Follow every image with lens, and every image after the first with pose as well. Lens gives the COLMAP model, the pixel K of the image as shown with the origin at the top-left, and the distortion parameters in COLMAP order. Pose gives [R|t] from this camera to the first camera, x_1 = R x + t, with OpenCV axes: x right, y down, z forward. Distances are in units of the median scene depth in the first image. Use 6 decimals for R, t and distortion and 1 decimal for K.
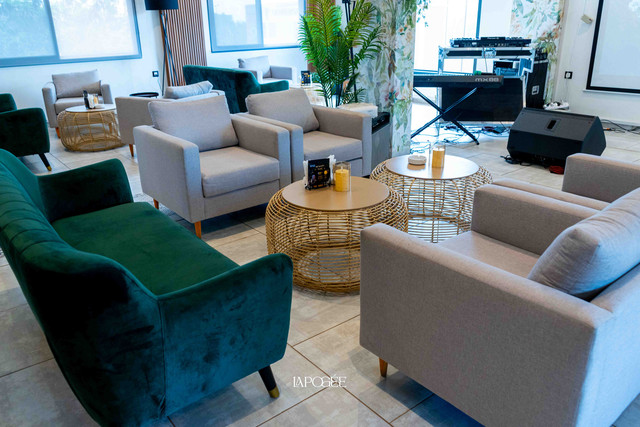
lens RADIAL K [[506.3, 0, 320.0], [0, 506.3, 213.5], [0, 0, 1]] dist [-0.011320, 0.012082]
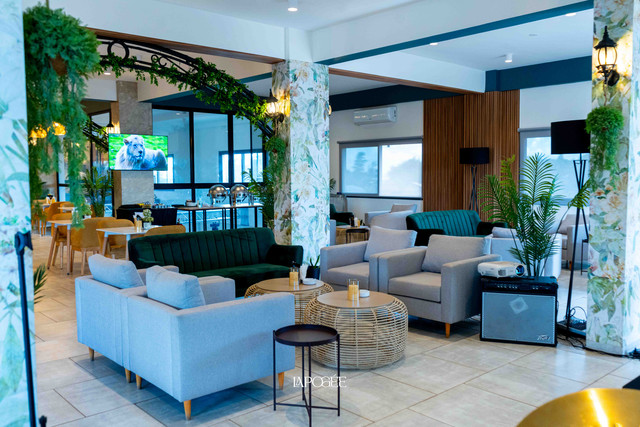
lens RADIAL K [[567.9, 0, 320.0], [0, 567.9, 213.5], [0, 0, 1]] dist [-0.003639, 0.001583]
pose [[0.060832, 0.090723, -0.994017, 1.000738], [-0.347616, 0.935443, 0.064103, -0.222561], [0.935662, 0.341637, 0.088441, 0.482505]]
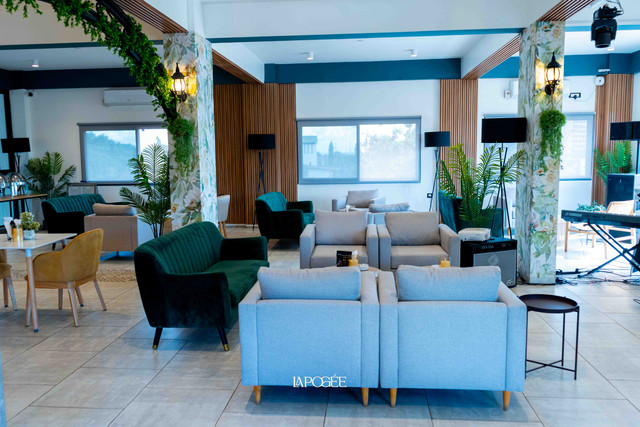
lens RADIAL K [[535.8, 0, 320.0], [0, 535.8, 213.5], [0, 0, 1]] dist [-0.007534, -0.002458]
pose [[0.723518, 0.089198, -0.684518, 0.607405], [-0.246334, 0.959693, -0.135313, 0.014004], [0.644857, 0.266522, 0.716328, -0.155915]]
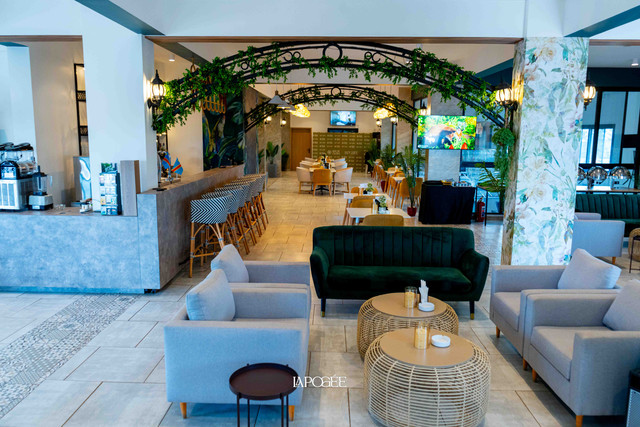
lens RADIAL K [[506.3, 0, 320.0], [0, 506.3, 213.5], [0, 0, 1]] dist [-0.011320, 0.012082]
pose [[-0.637563, 0.133493, -0.758744, 0.707609], [-0.269163, 0.884209, 0.381741, -0.424159], [0.721848, 0.447610, -0.527807, 0.823477]]
